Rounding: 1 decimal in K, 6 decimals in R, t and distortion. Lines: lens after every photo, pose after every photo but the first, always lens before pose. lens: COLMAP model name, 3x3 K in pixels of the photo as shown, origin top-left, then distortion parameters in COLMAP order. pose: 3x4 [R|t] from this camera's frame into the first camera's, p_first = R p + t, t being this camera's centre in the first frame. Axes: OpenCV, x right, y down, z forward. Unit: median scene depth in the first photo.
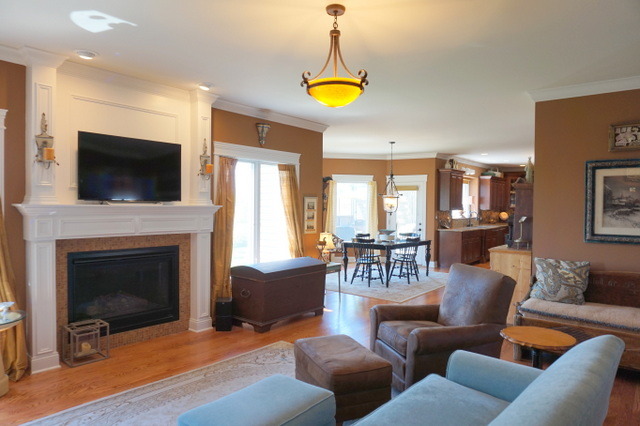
lens RADIAL K [[436.5, 0, 319.6], [0, 436.5, 218.6], [0, 0, 1]] dist [-0.017303, 0.012459]
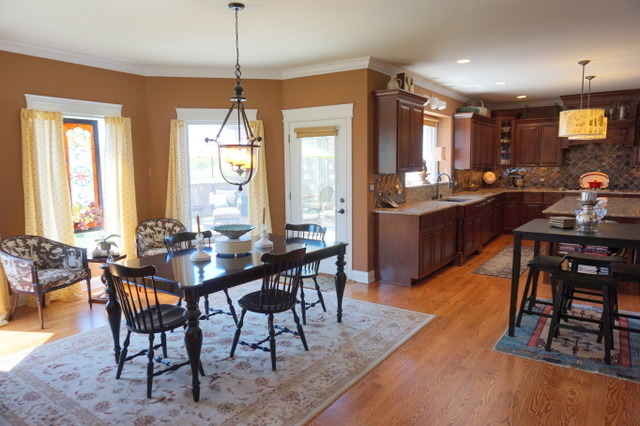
lens RADIAL K [[436.5, 0, 318.6], [0, 436.5, 214.1], [0, 0, 1]] dist [-0.017303, 0.012459]
pose [[0.998261, -0.026681, 0.052559, 0.157706], [0.022339, 0.996421, 0.081529, -0.013185], [-0.054546, -0.080214, 0.995284, 0.433982]]
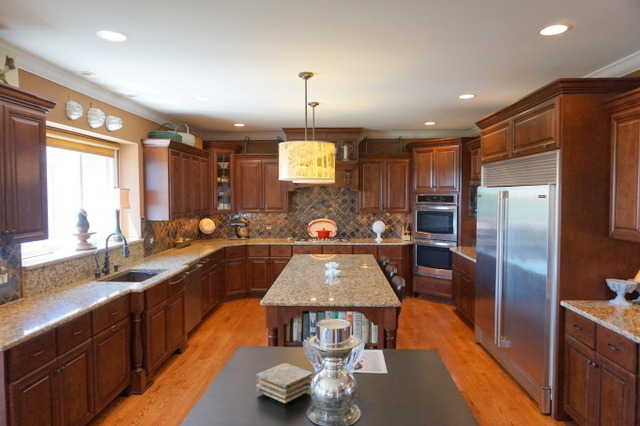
lens RADIAL K [[436.5, 0, 319.7], [0, 436.5, 214.8], [0, 0, 1]] dist [-0.017303, 0.012459]
pose [[0.810781, -0.035772, 0.584255, 0.285909], [0.026846, 0.999353, 0.023933, -0.034899], [-0.584733, -0.003720, 0.811217, 0.626101]]
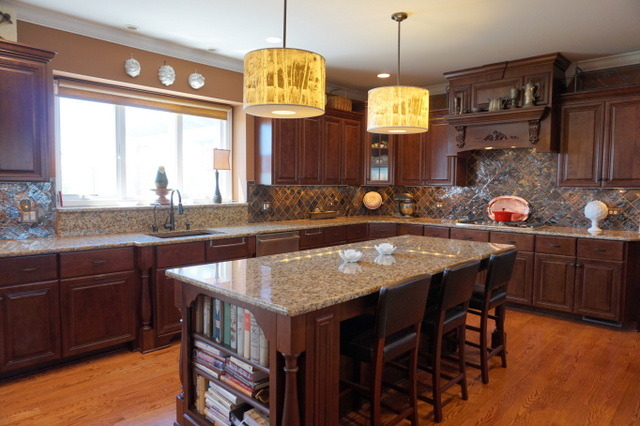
lens RADIAL K [[436.5, 0, 322.2], [0, 436.5, 212.6], [0, 0, 1]] dist [-0.017303, 0.012459]
pose [[0.995799, 0.009380, -0.091089, 0.510757], [-0.006717, 0.999542, 0.029493, -0.007955], [0.091324, -0.028757, 0.995406, 0.671580]]
